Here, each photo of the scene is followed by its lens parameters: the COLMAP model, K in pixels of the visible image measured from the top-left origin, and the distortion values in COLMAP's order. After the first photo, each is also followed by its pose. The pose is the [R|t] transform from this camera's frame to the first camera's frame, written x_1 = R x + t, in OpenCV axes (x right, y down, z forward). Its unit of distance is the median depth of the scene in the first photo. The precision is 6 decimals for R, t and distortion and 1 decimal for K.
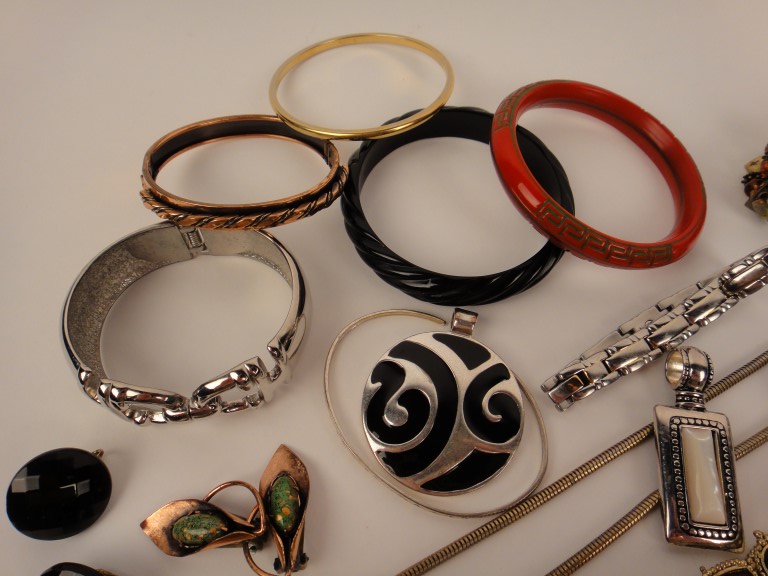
lens RADIAL K [[546.8, 0, 384.0], [0, 546.8, 288.0], [0, 0, 1]] dist [0.000909, 0.001295]
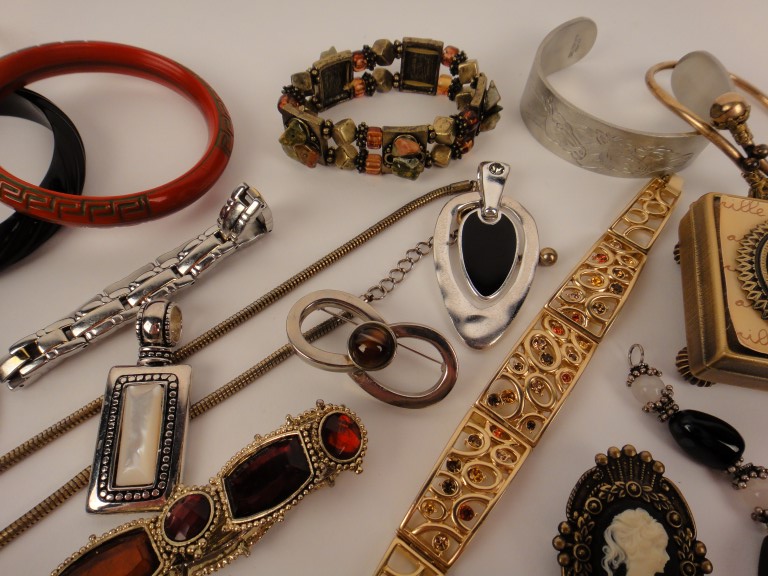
lens RADIAL K [[546.8, 0, 384.0], [0, 546.8, 288.0], [0, 0, 1]] dist [0.000909, 0.001295]
pose [[0.981327, -0.134411, 0.137589, 0.841025], [0.138121, 0.990256, -0.017738, 0.163849], [-0.133864, 0.036411, 0.990331, 0.030557]]
